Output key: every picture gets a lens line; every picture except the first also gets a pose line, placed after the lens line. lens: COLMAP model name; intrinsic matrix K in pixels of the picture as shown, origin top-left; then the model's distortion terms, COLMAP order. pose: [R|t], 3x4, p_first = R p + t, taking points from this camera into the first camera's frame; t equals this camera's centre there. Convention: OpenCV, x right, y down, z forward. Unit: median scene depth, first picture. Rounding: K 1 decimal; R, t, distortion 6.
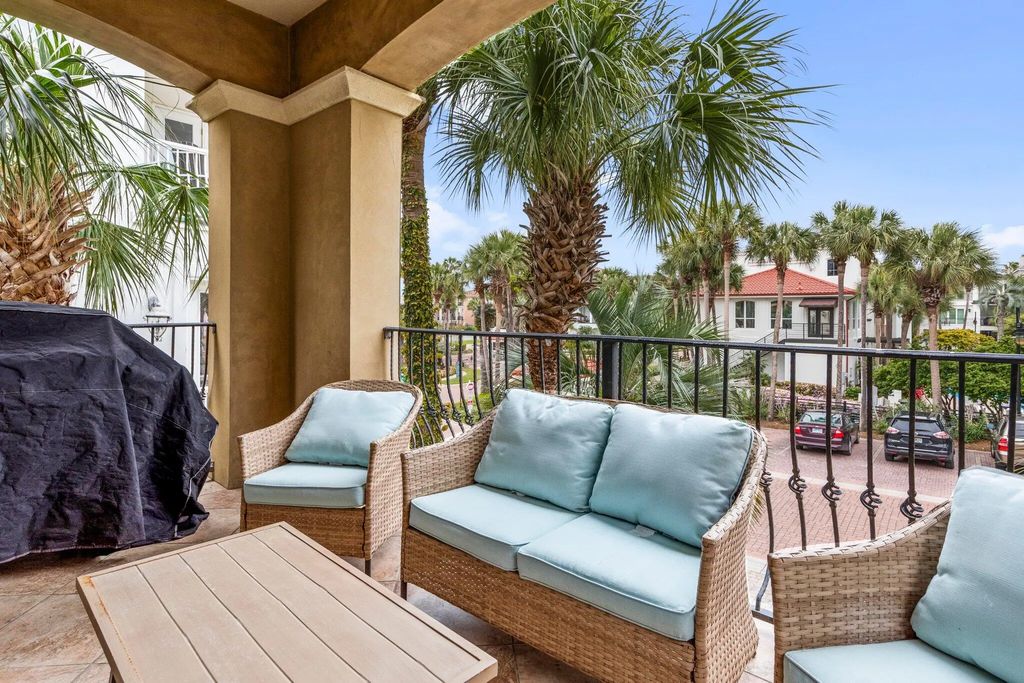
lens RADIAL K [[516.9, 0, 512.7], [0, 516.9, 311.6], [0, 0, 1]] dist [0.001859, 0.000053]
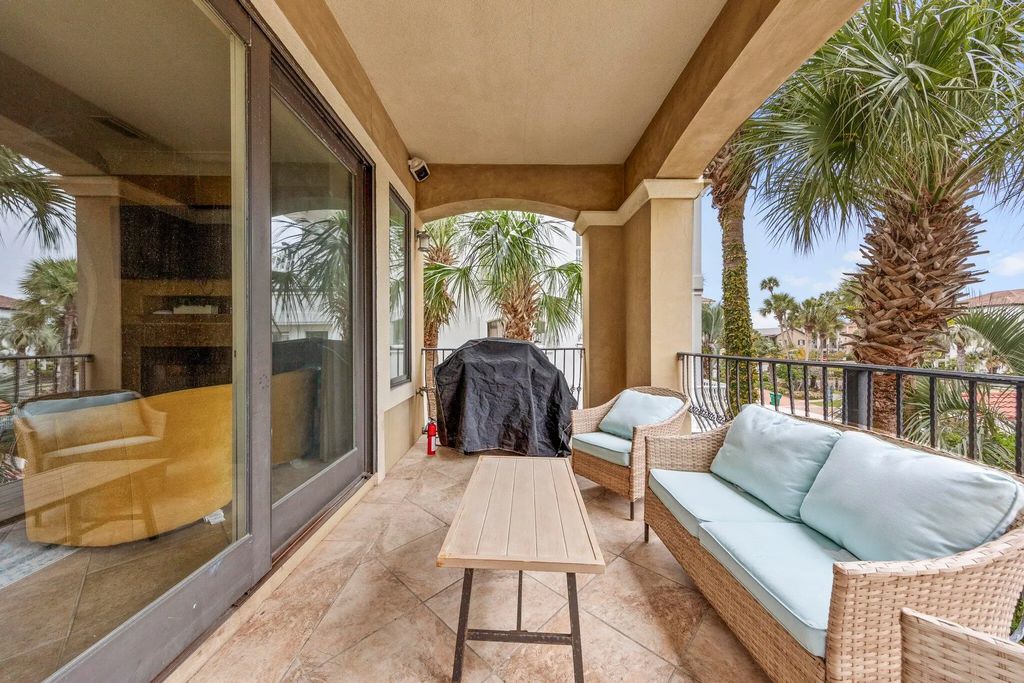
lens RADIAL K [[349.8, 0, 512.0], [0, 349.8, 341.5], [0, 0, 1]] dist [-0.000228, -0.000018]
pose [[0.654488, -0.003811, -0.756063, 0.221177], [0.004230, 0.999990, -0.001379, 0.000514], [0.756060, -0.002296, 0.654498, 0.036279]]
